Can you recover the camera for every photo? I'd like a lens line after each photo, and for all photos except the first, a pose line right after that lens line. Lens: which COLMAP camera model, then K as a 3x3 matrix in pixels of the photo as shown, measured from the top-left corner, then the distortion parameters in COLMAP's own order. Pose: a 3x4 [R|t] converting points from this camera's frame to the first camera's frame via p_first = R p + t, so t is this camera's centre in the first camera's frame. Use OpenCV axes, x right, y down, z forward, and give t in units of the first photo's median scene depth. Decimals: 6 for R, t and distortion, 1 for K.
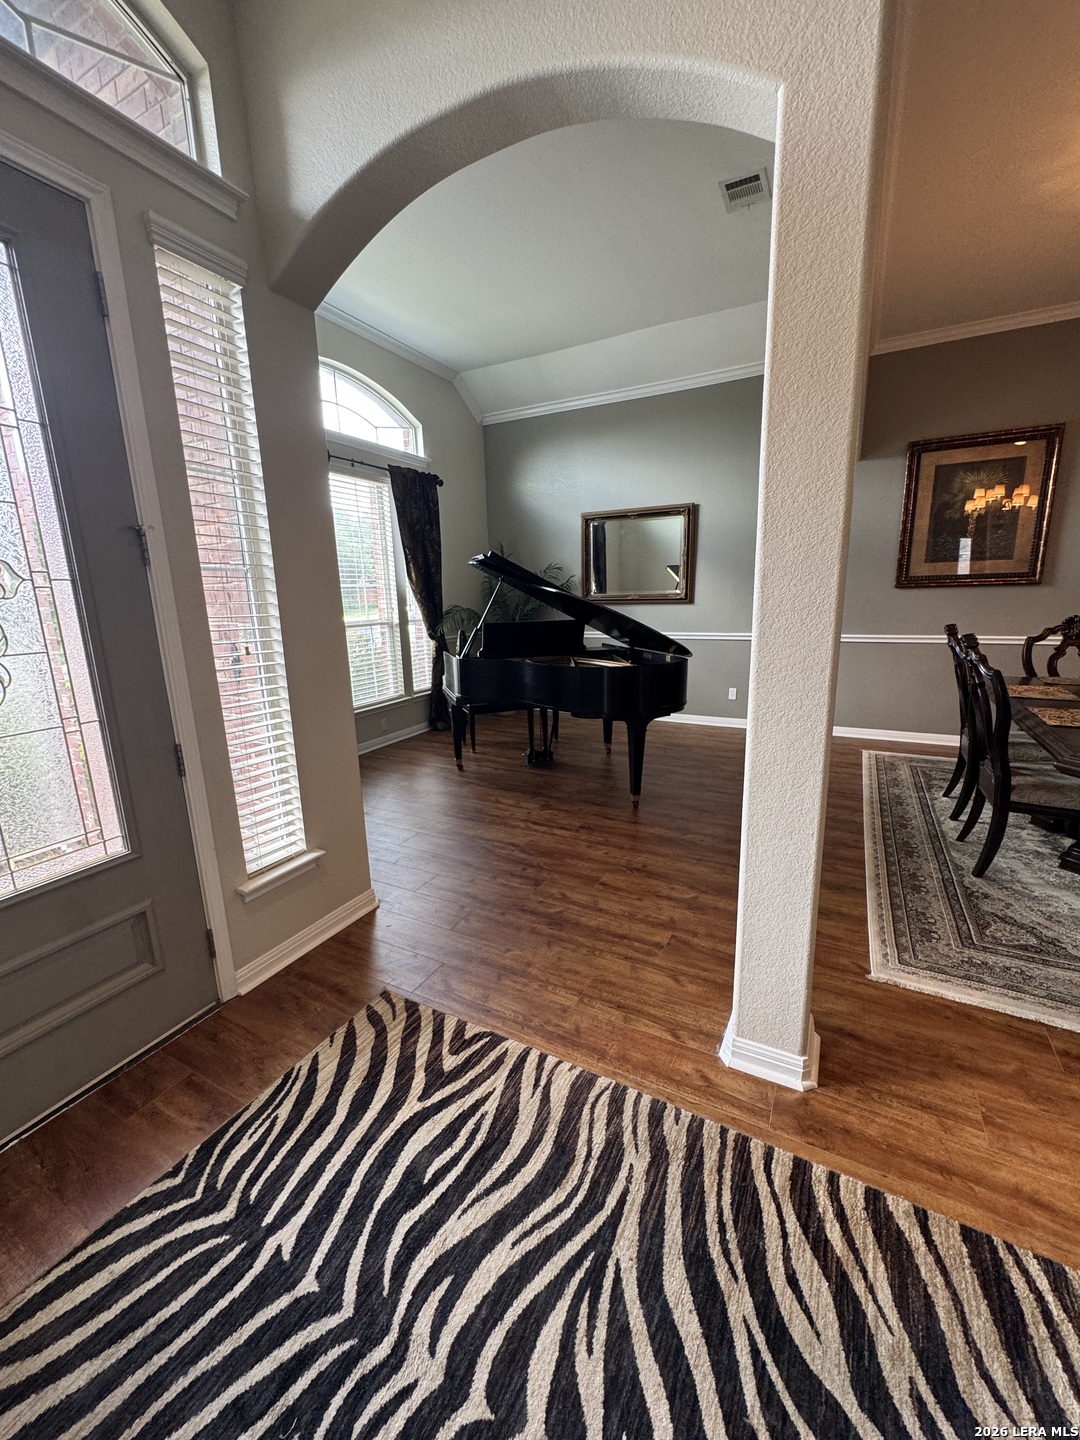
lens RADIAL K [[575.1, 0, 538.9], [0, 575.1, 720.3], [0, 0, 1]] dist [-0.002228, 0.000502]
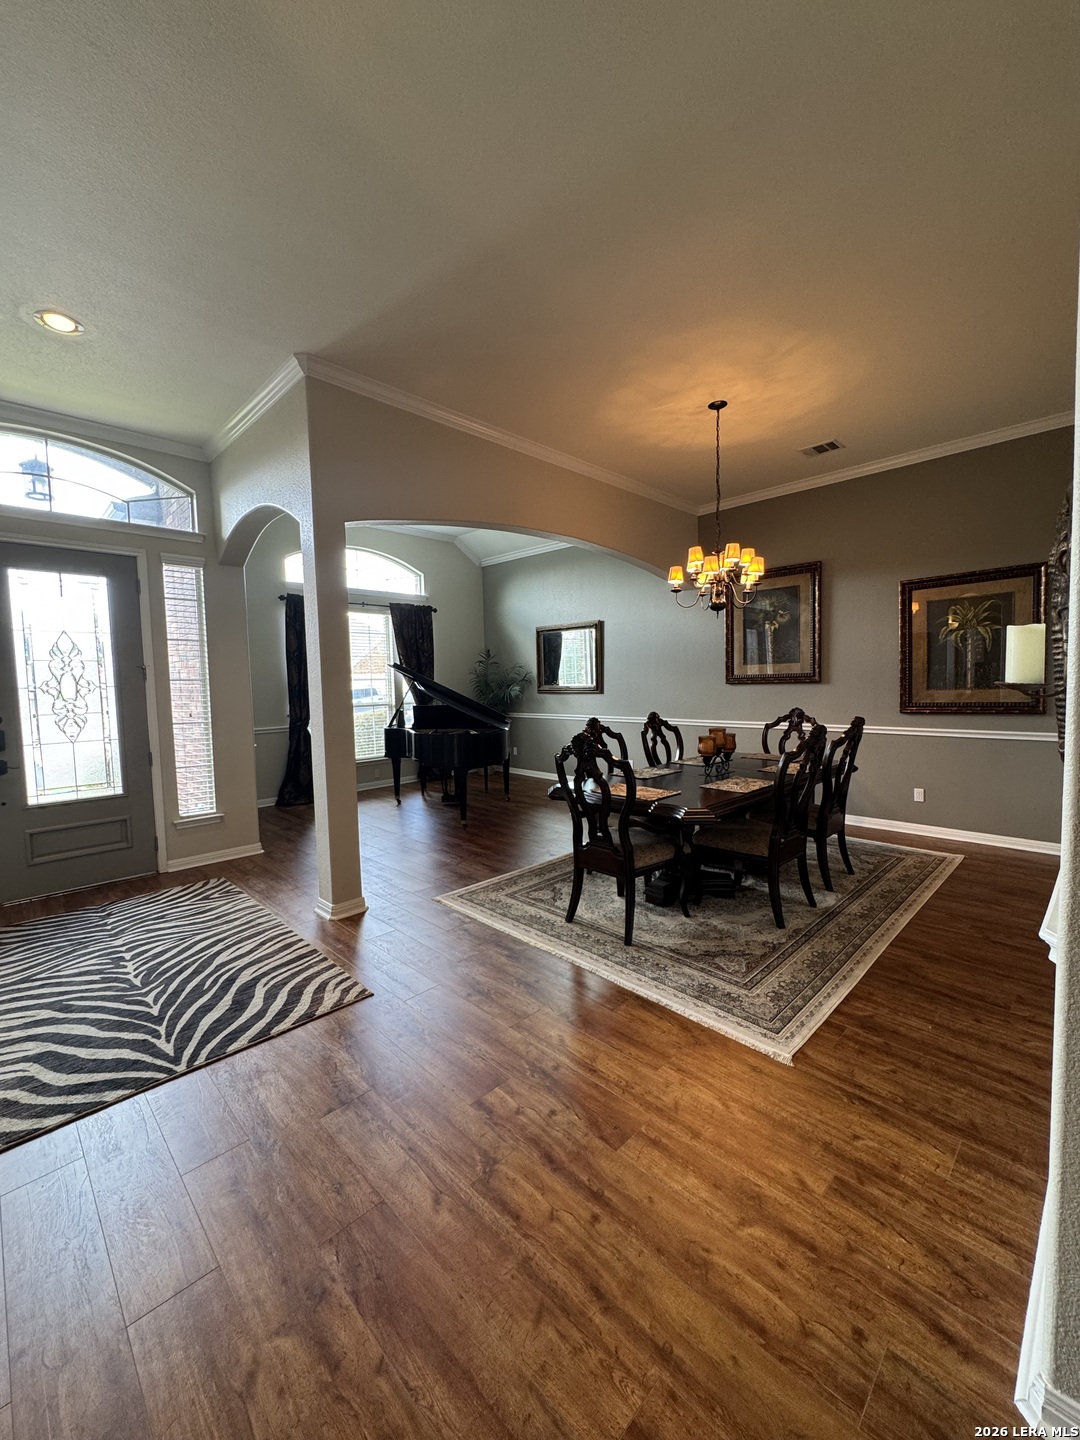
lens RADIAL K [[575.1, 0, 539.1], [0, 575.1, 720.9], [0, 0, 1]] dist [-0.002228, 0.000502]
pose [[0.954827, 0.025210, -0.296091, 1.753545], [-0.066789, 0.989108, -0.131166, 0.126884], [0.289559, 0.145016, 0.946111, -0.888050]]
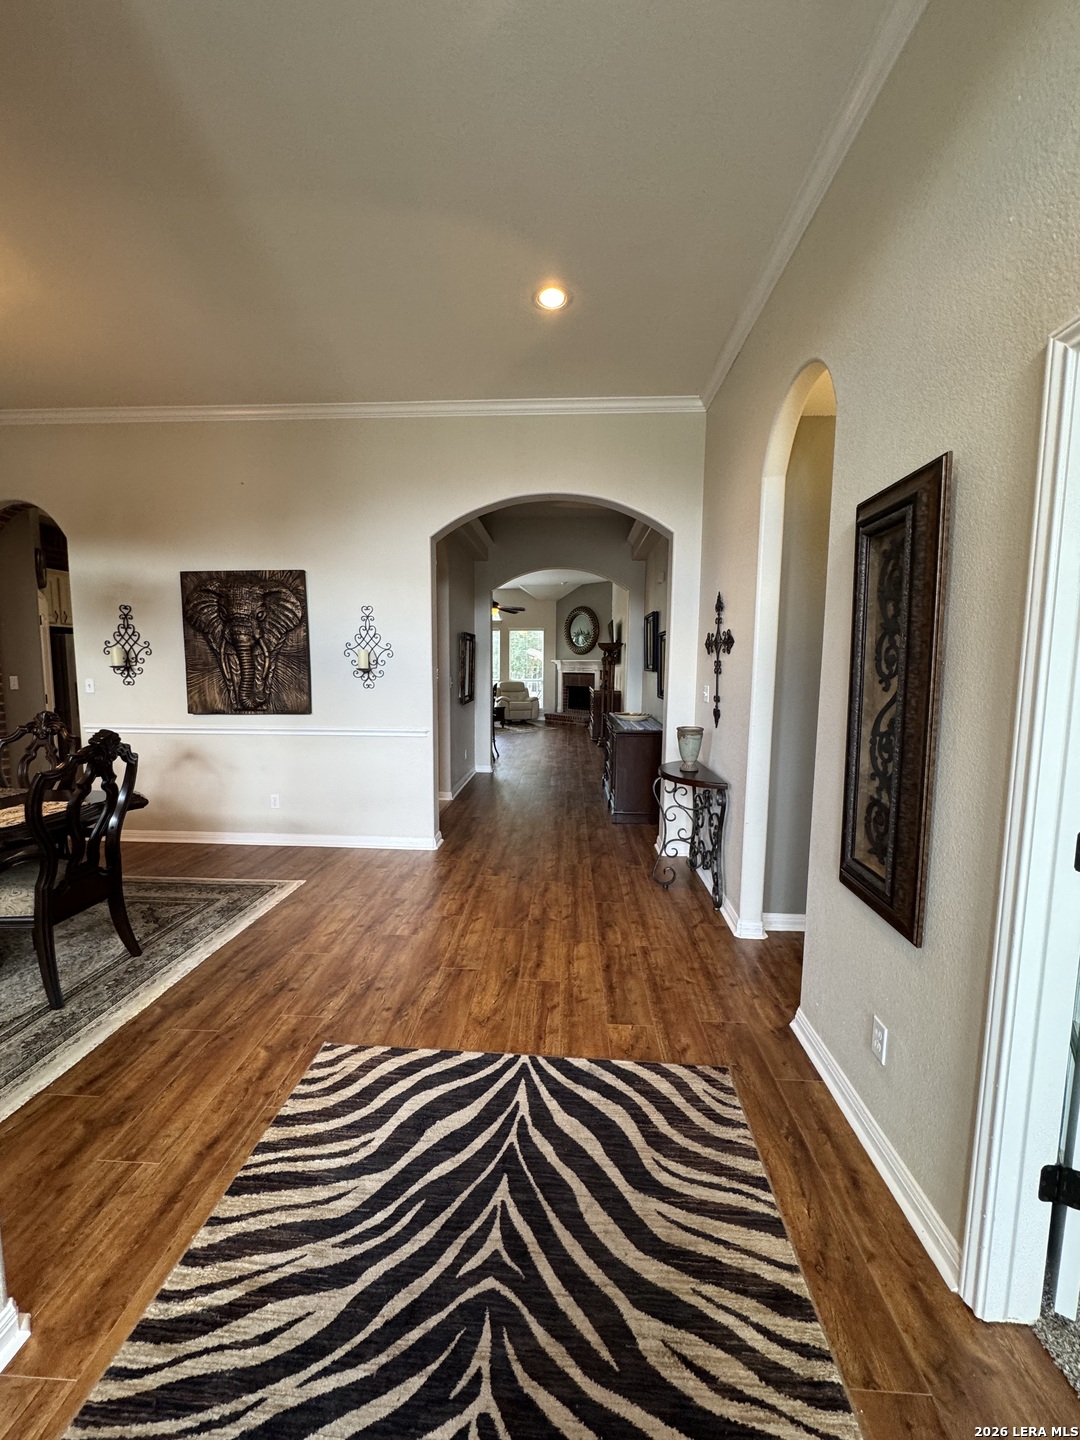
lens RADIAL K [[575.1, 0, 538.6], [0, 575.1, 718.3], [0, 0, 1]] dist [-0.002228, 0.000502]
pose [[-0.423728, -0.062833, 0.903607, -0.443147], [0.200376, 0.966373, 0.161160, -0.127017], [-0.883348, 0.249349, -0.396889, 0.476808]]
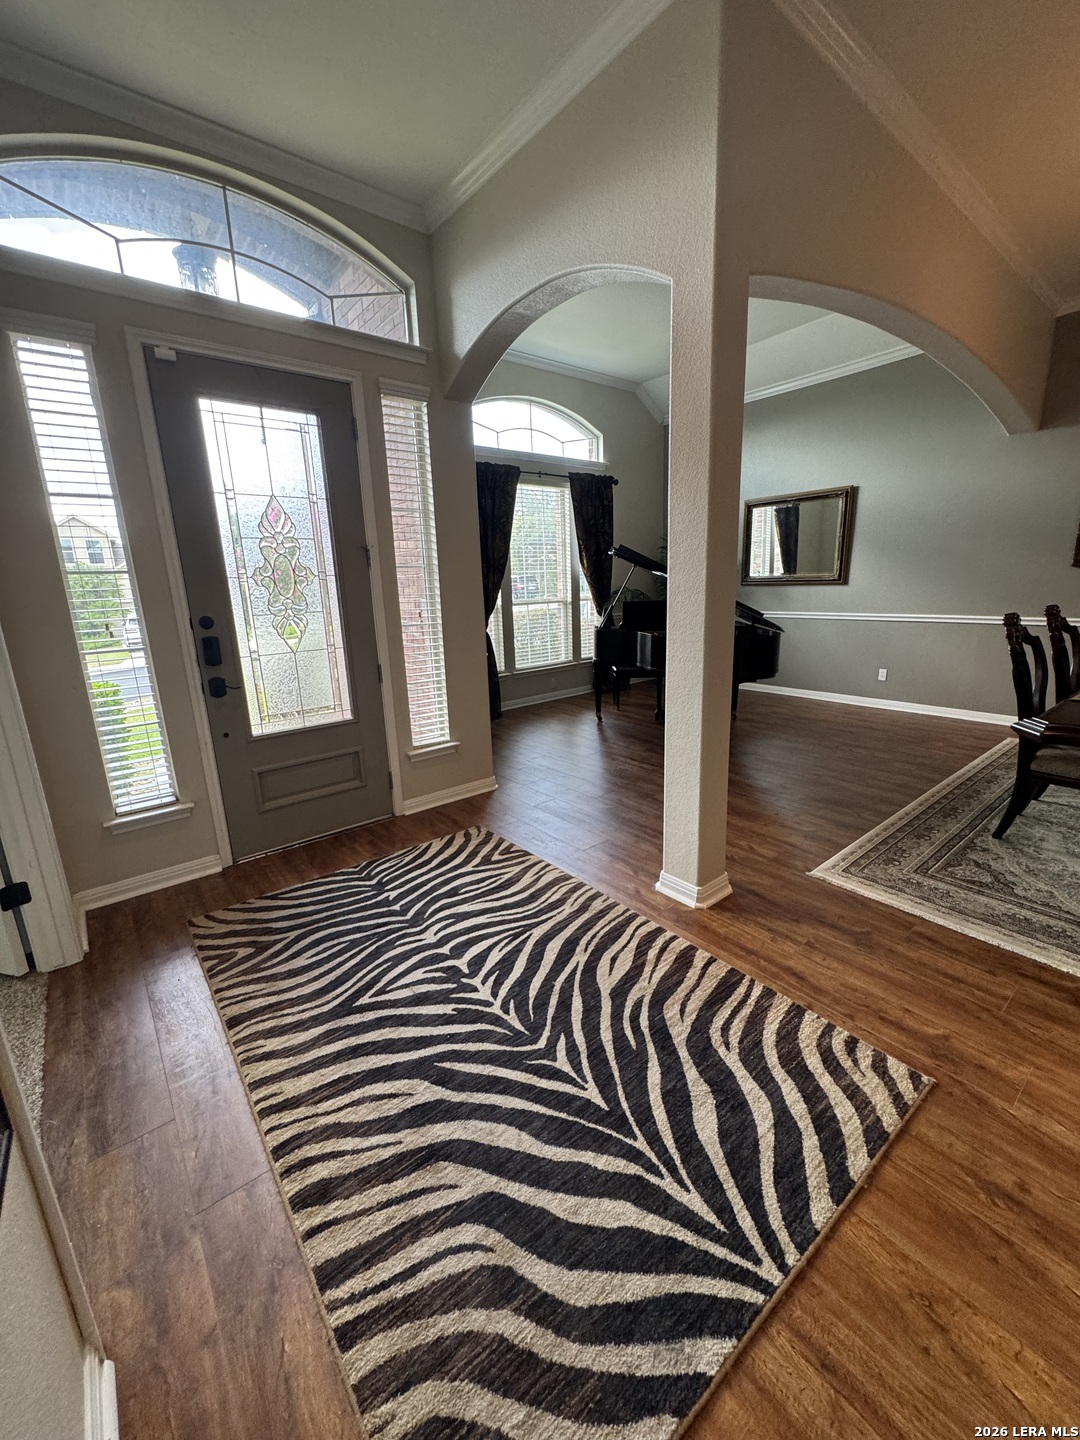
lens RADIAL K [[575.1, 0, 539.1], [0, 575.1, 720.4], [0, 0, 1]] dist [-0.002228, 0.000502]
pose [[0.920963, 0.084966, -0.380272, 0.588244], [-0.072954, 0.996278, 0.045918, 0.104137], [0.382758, -0.014546, 0.923734, -0.532857]]
